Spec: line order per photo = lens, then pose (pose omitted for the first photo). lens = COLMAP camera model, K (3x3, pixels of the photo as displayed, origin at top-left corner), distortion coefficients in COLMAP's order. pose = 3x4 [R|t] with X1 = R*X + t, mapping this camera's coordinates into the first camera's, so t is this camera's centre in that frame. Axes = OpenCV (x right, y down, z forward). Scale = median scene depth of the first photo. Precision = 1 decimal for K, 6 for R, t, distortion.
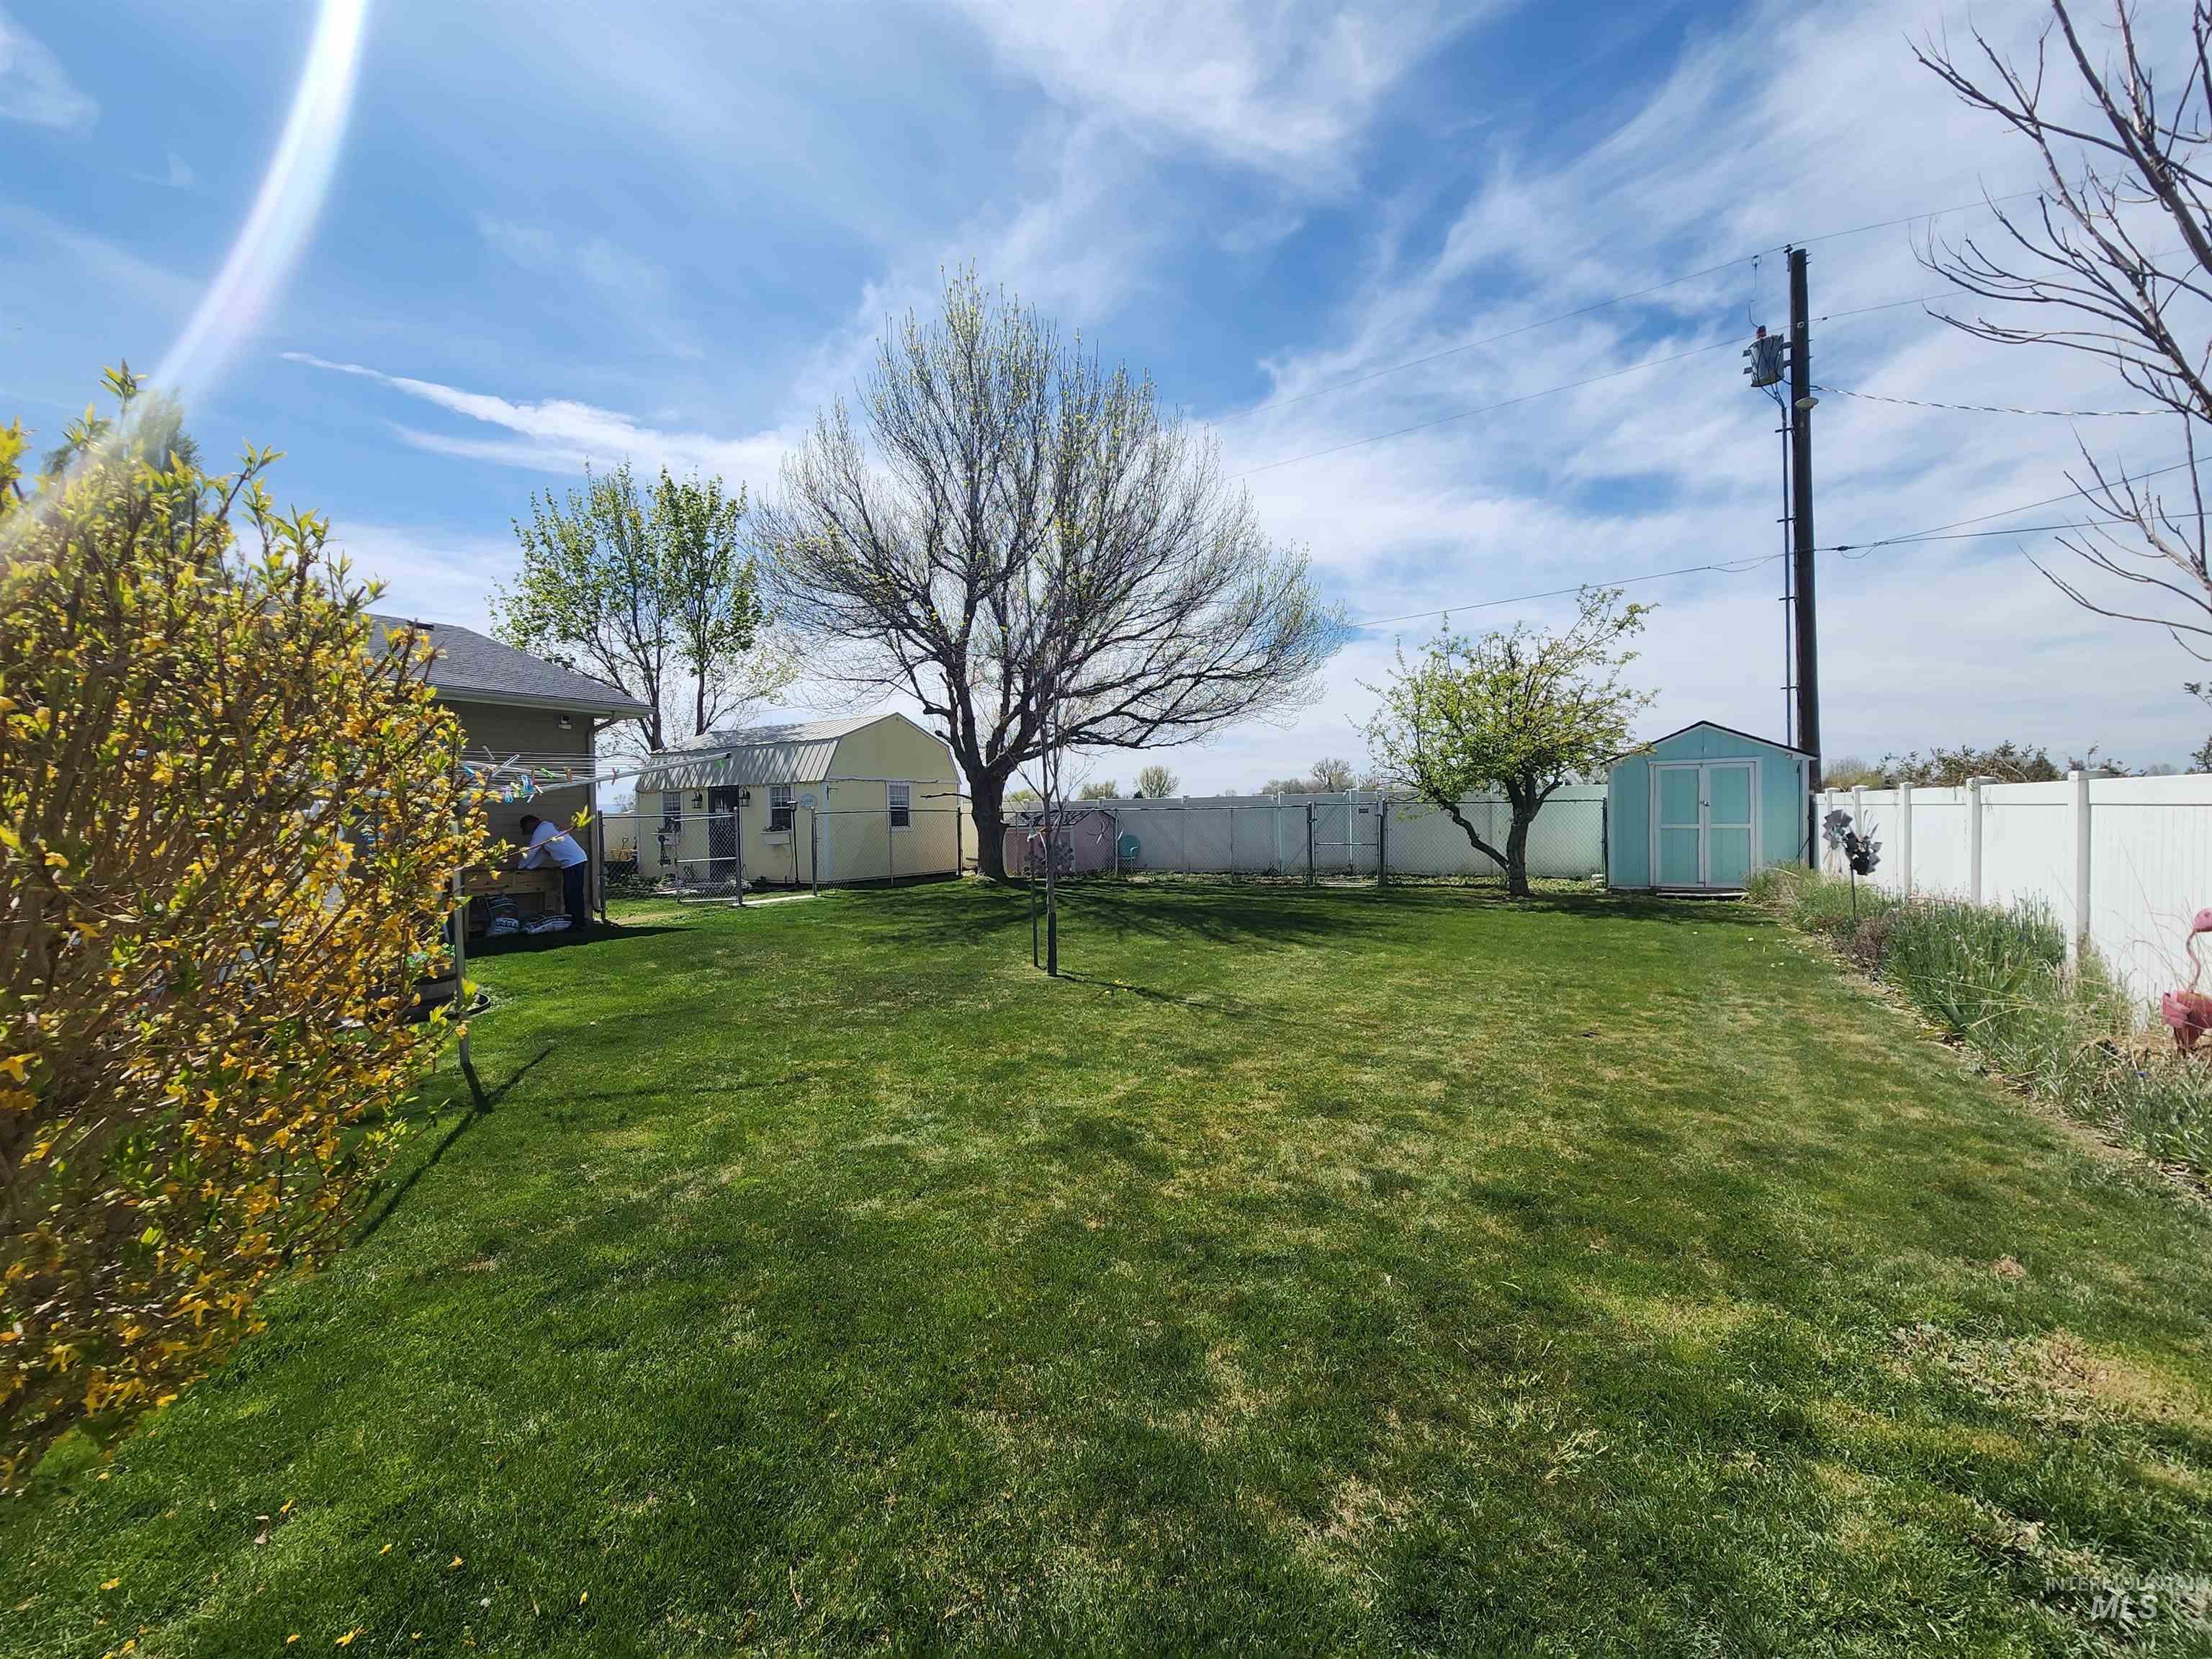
lens RADIAL K [[906.6, 0, 1094.5], [0, 906.6, 830.6], [0, 0, 1]] dist [0.000051, 0.000001]
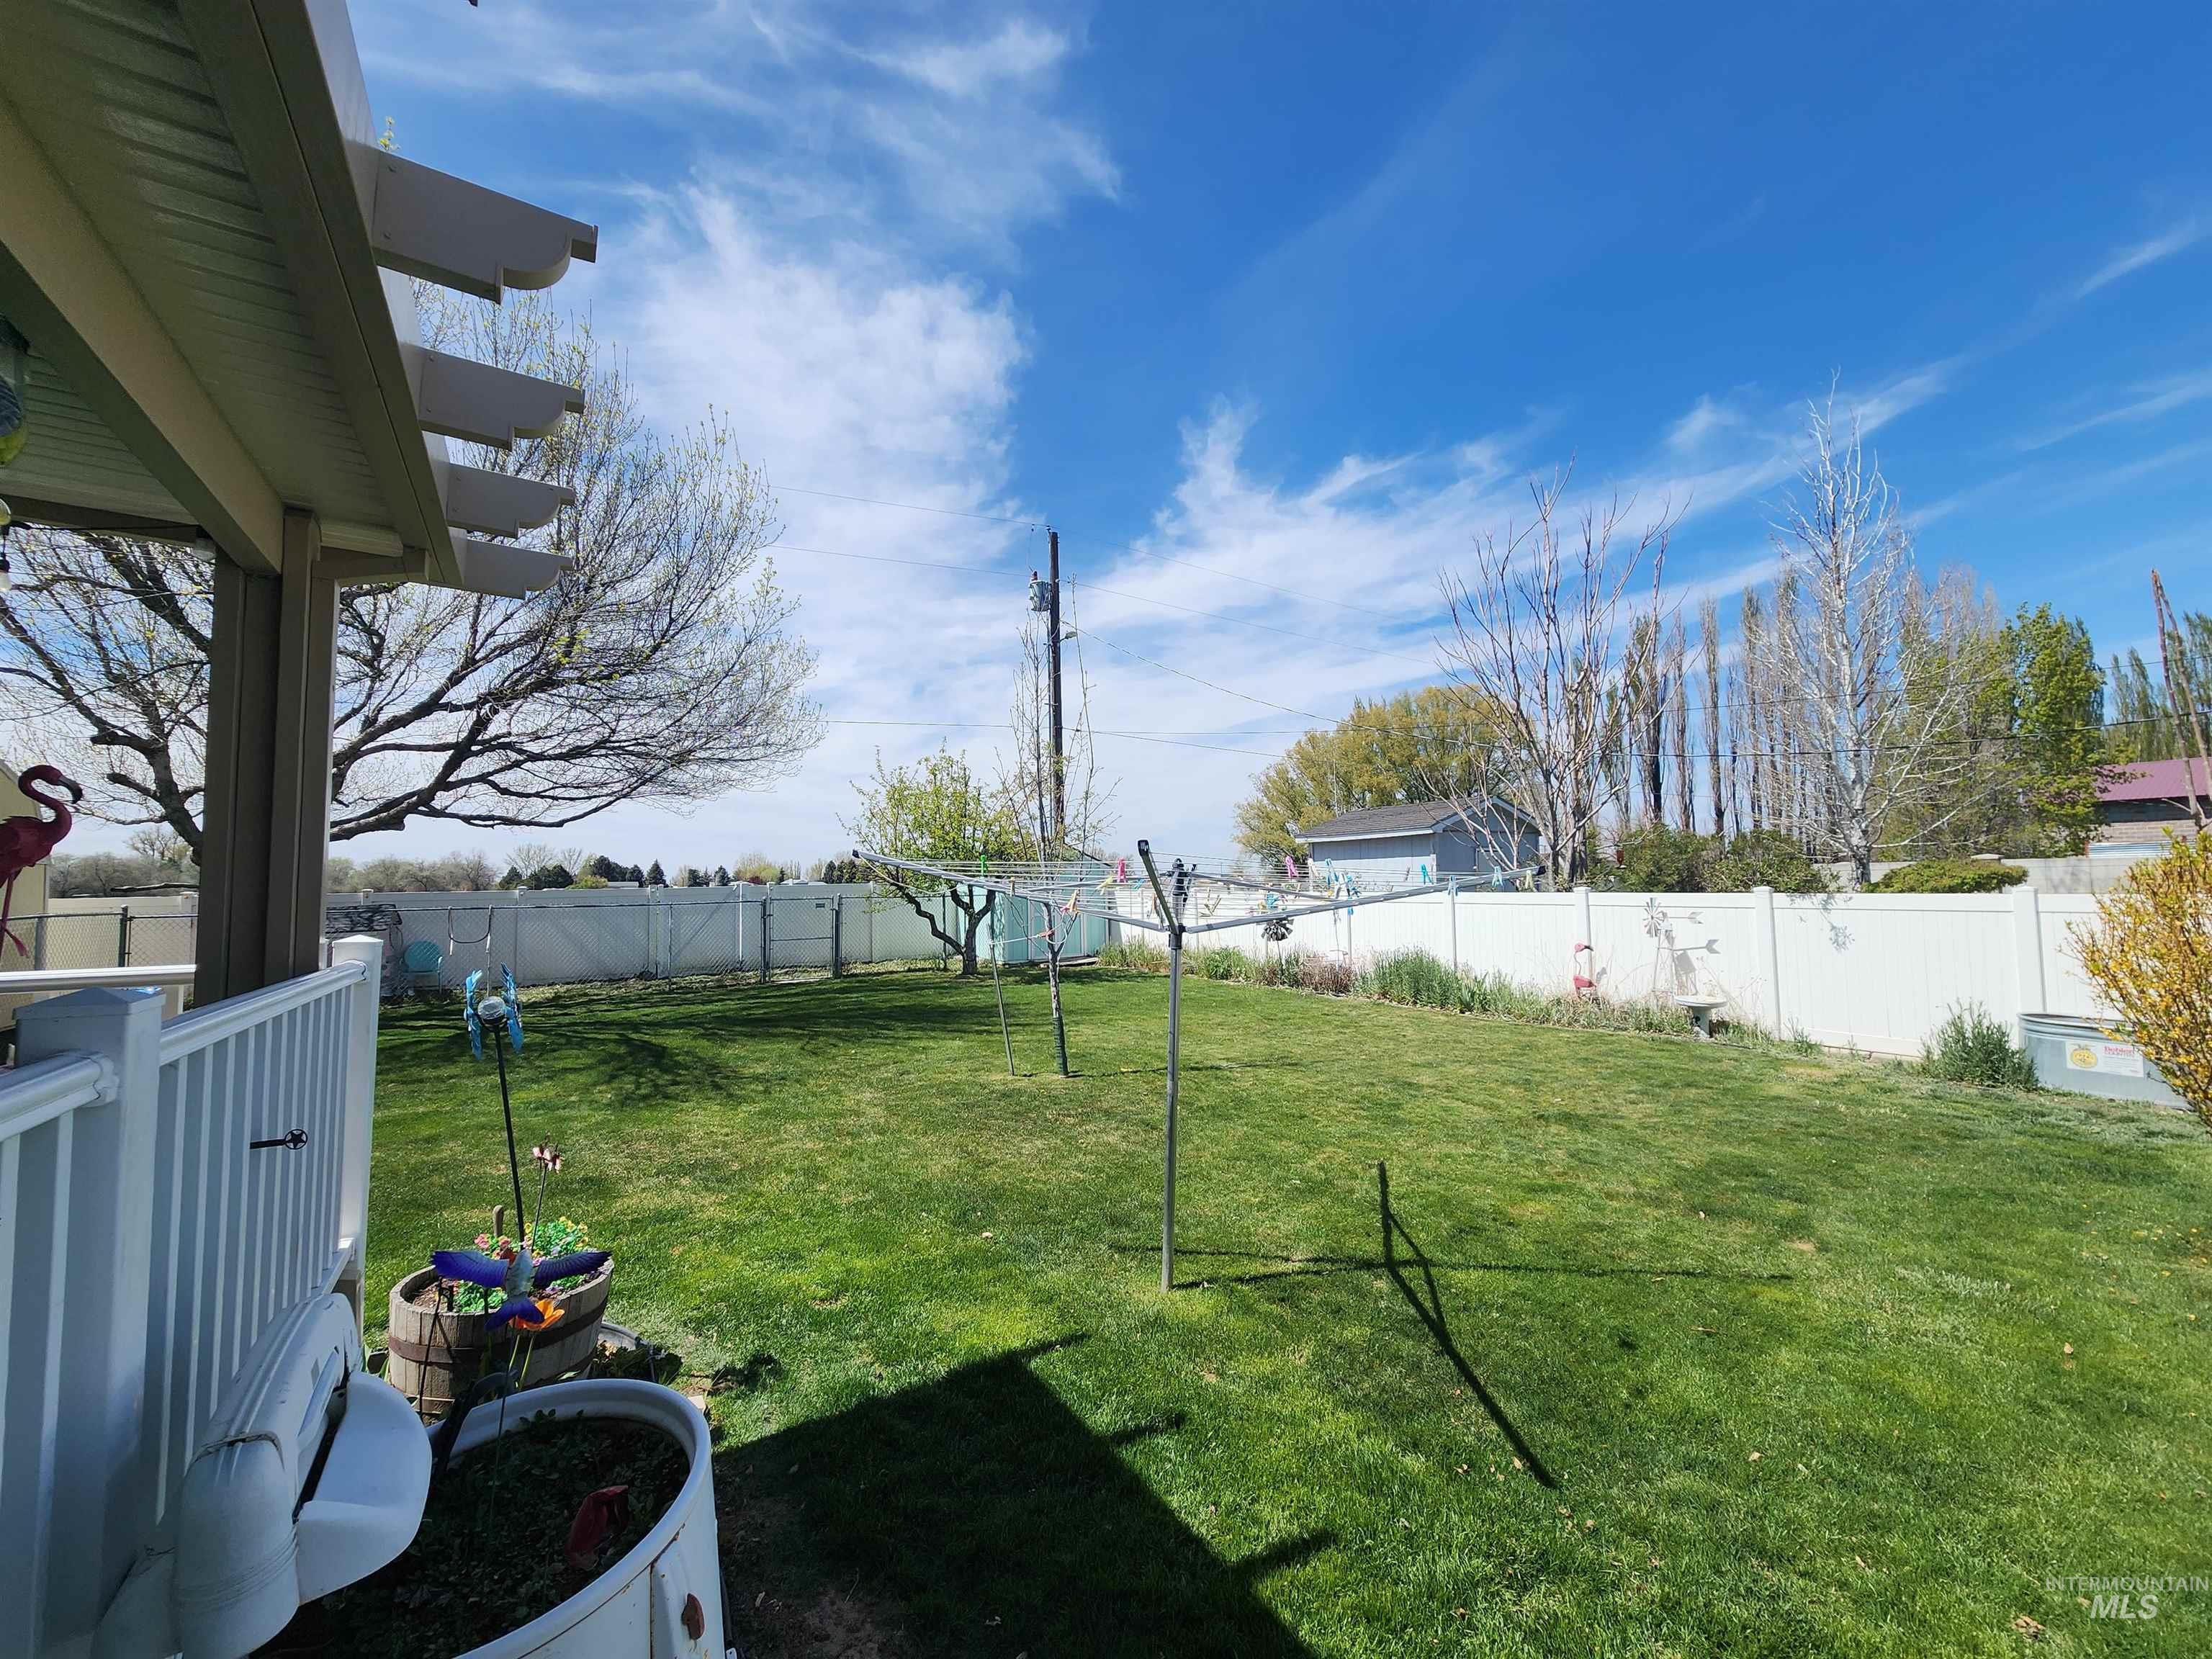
lens RADIAL K [[906.6, 0, 1094.5], [0, 906.6, 830.6], [0, 0, 1]] dist [0.000051, 0.000001]
pose [[0.519082, 0.065067, 0.852244, -0.435508], [0.023331, 0.995648, -0.090226, -0.005923], [-0.854406, 0.066718, 0.515305, 0.192004]]
